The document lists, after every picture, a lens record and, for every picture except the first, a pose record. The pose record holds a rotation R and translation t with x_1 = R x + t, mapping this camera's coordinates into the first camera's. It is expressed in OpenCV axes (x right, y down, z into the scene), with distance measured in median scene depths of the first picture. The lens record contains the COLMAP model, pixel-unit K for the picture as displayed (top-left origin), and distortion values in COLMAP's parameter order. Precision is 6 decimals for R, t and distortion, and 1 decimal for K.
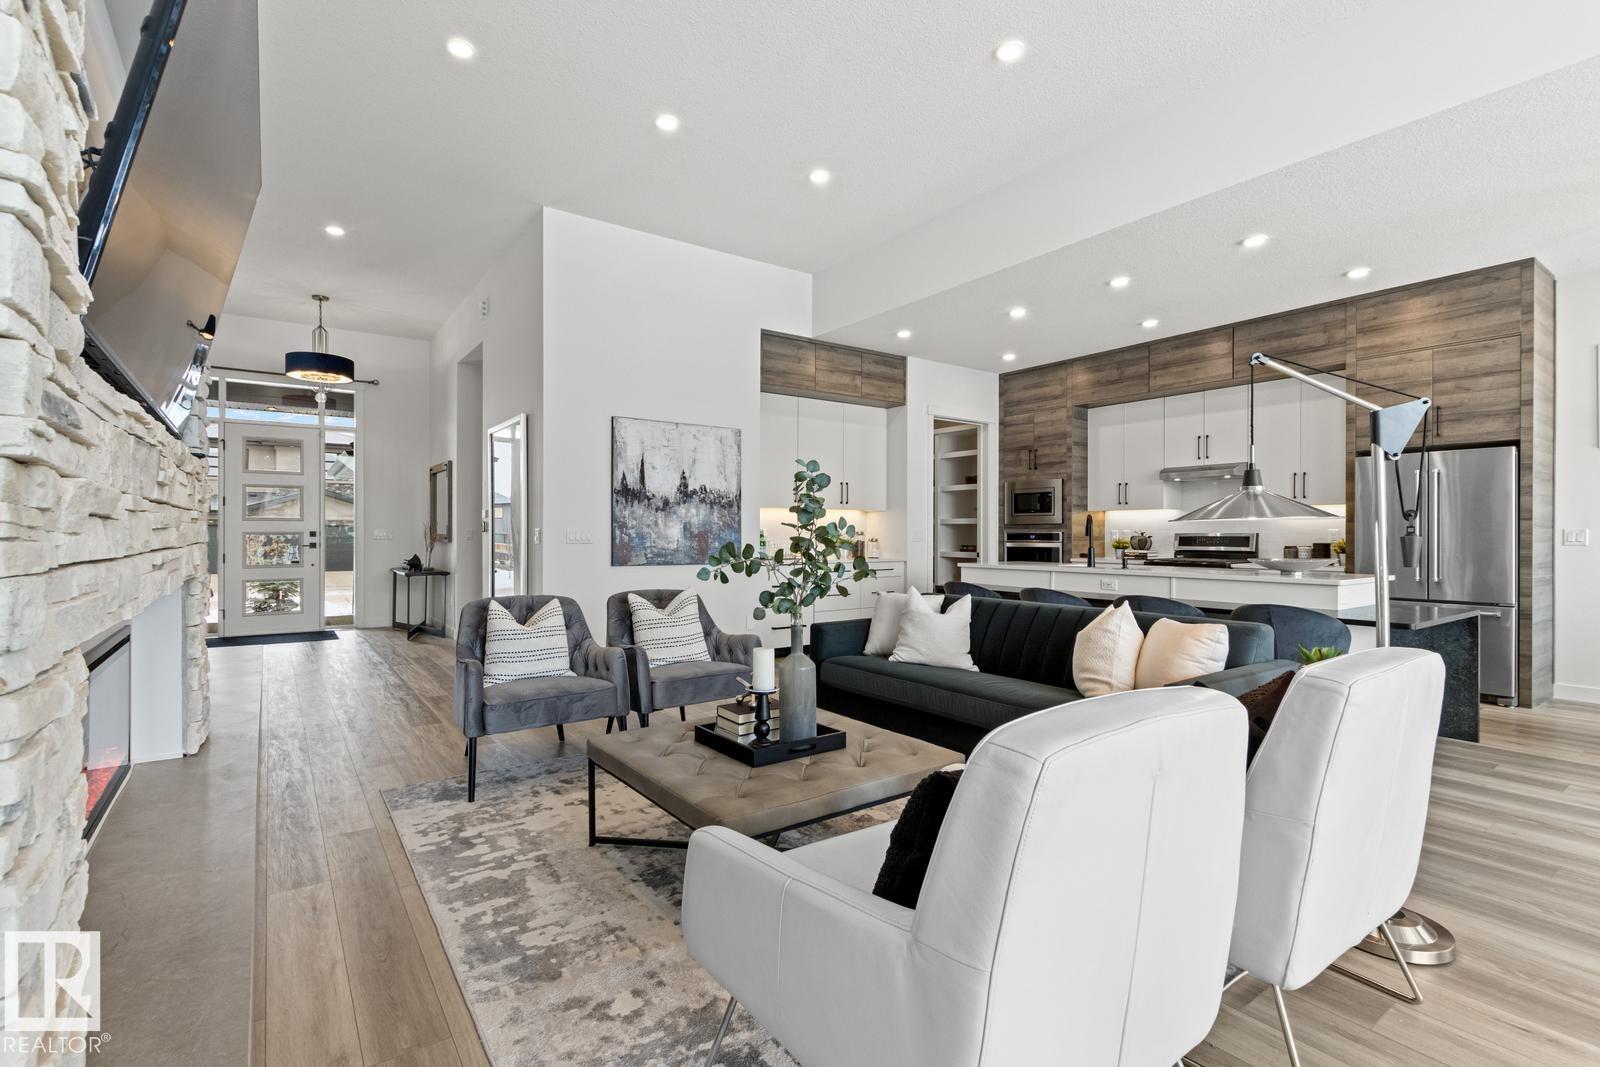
lens RADIAL K [[756.2, 0, 784.1], [0, 756.2, 533.0], [0, 0, 1]] dist [0.009324, -0.004260]
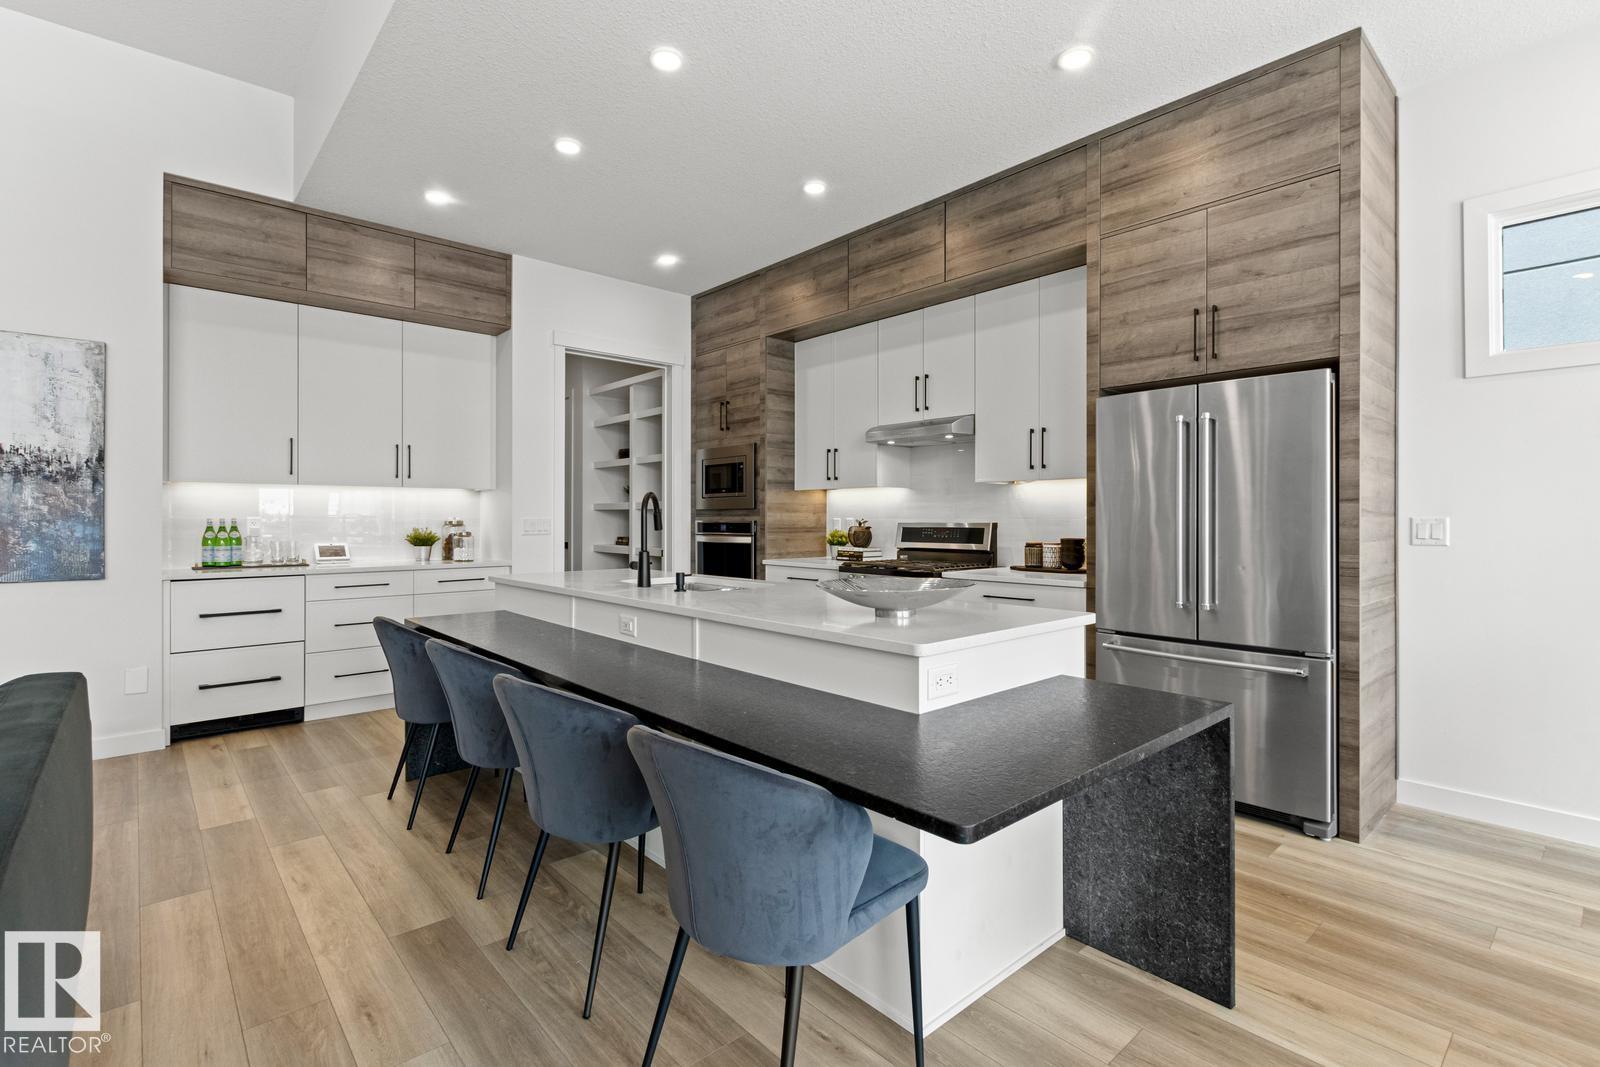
lens RADIAL K [[756.2, 0, 792.4], [0, 756.2, 516.8], [0, 0, 1]] dist [0.009324, -0.004260]
pose [[0.994106, -0.002027, 0.108392, 0.373958], [0.002140, 0.999997, -0.000930, -0.004755], [-0.108390, 0.001157, 0.994108, 0.359743]]
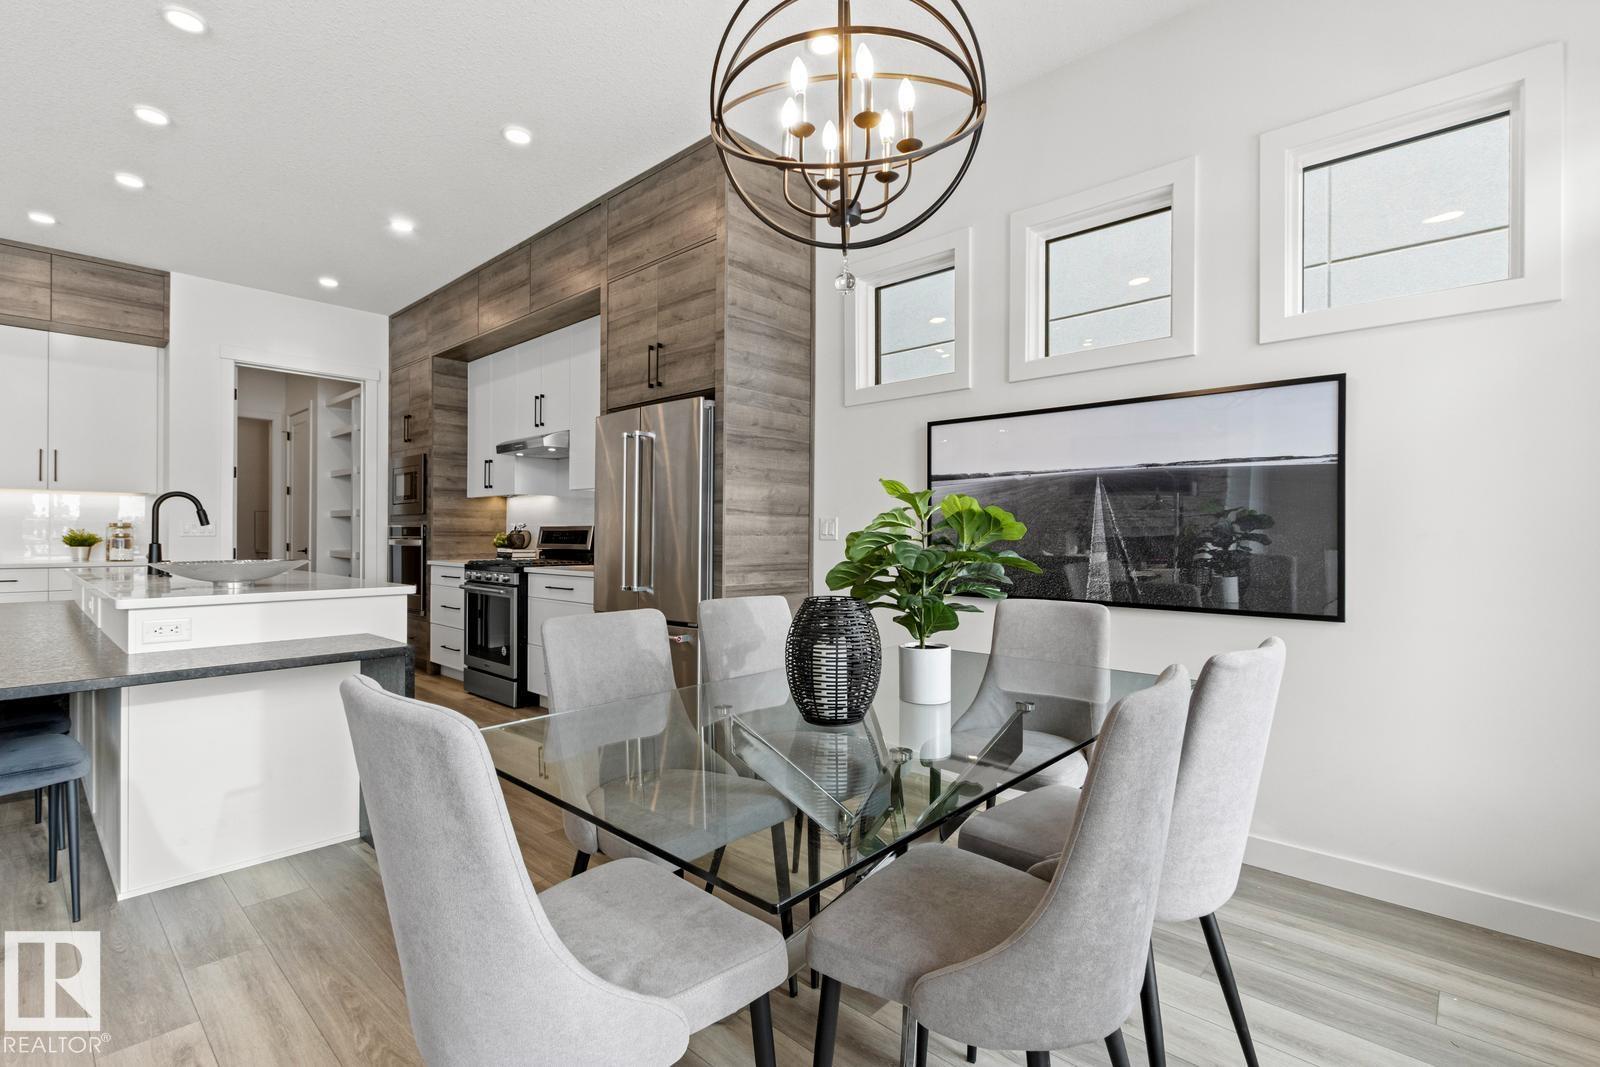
lens RADIAL K [[756.2, 0, 805.8], [0, 756.2, 533.7], [0, 0, 1]] dist [0.009324, -0.004260]
pose [[0.978770, 0.003659, 0.204931, 0.666488], [-0.003017, 0.999990, -0.003443, 0.009787], [-0.204942, 0.002752, 0.978770, 0.220261]]
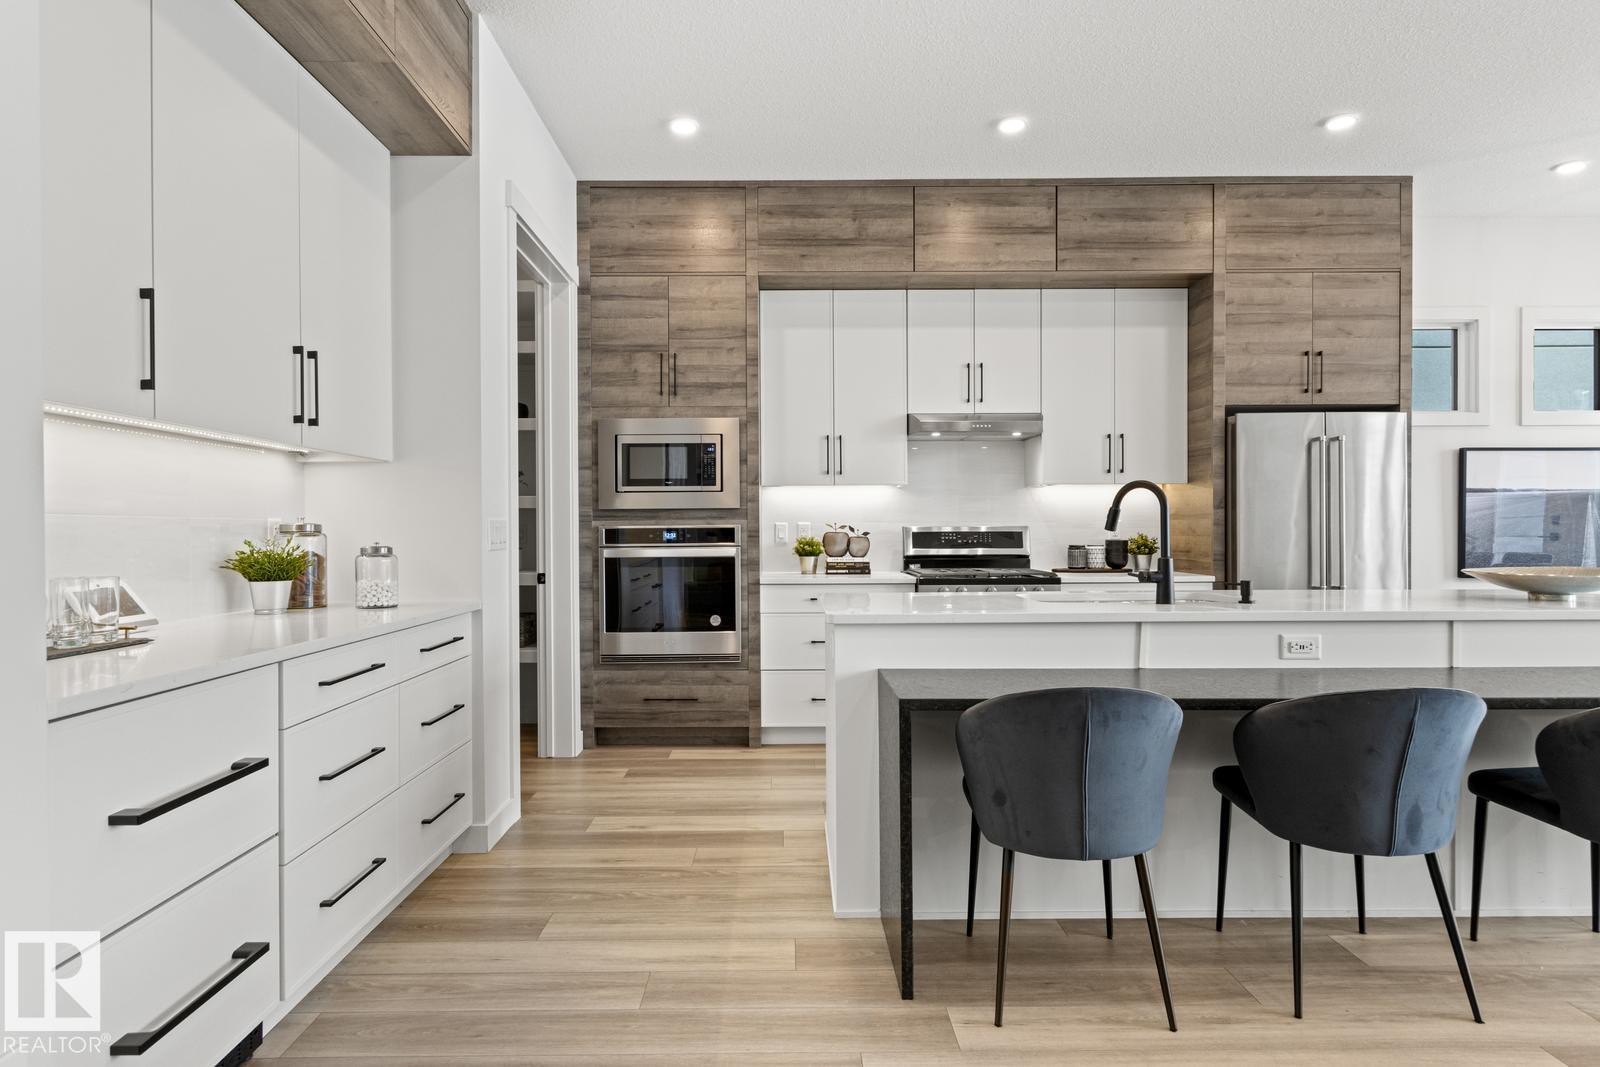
lens RADIAL K [[873.7, 0, 788.5], [0, 873.7, 533.8], [0, 0, 1]] dist [0.012981, -0.003793]
pose [[0.562073, -0.007318, 0.827055, -0.102962], [0.005566, 0.999972, 0.005065, 0.001795], [-0.827069, 0.001757, 0.562098, 0.742987]]
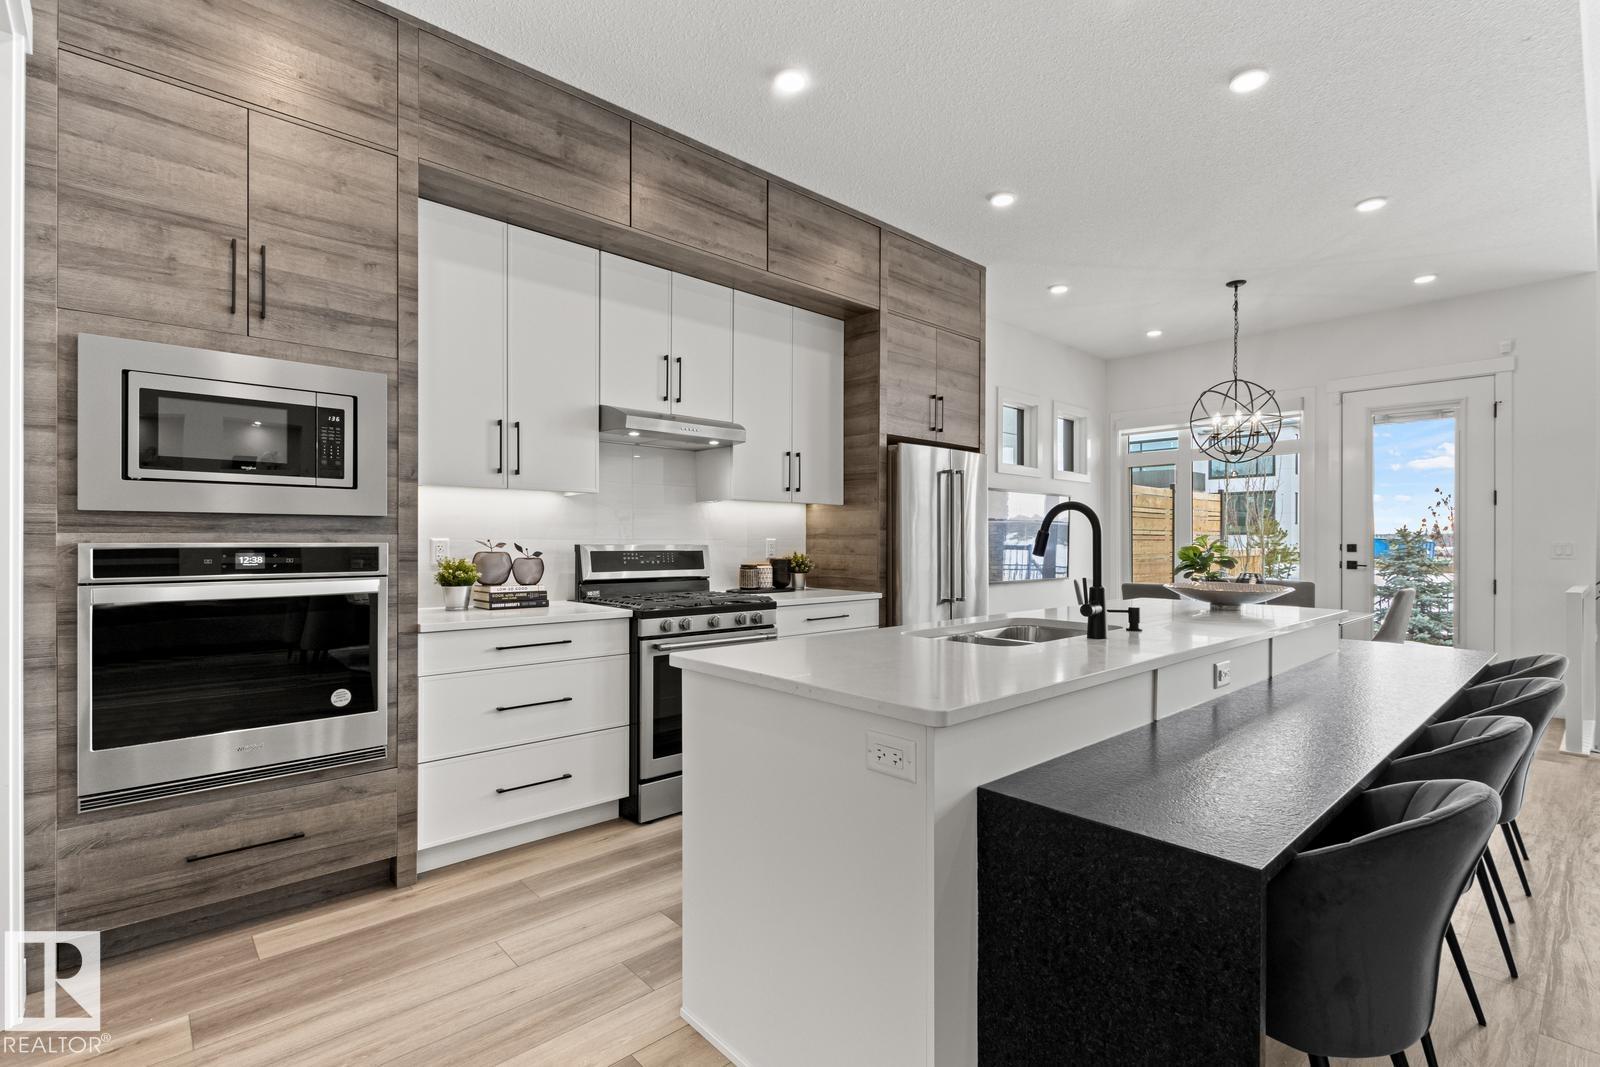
lens RADIAL K [[756.2, 0, 815.2], [0, 756.2, 539.9], [0, 0, 1]] dist [0.009324, -0.004260]
pose [[-0.152159, -0.001018, 0.988355, 0.029529], [-0.004314, 0.999991, 0.000366, -0.004079], [-0.988347, -0.004208, -0.152162, 0.994456]]
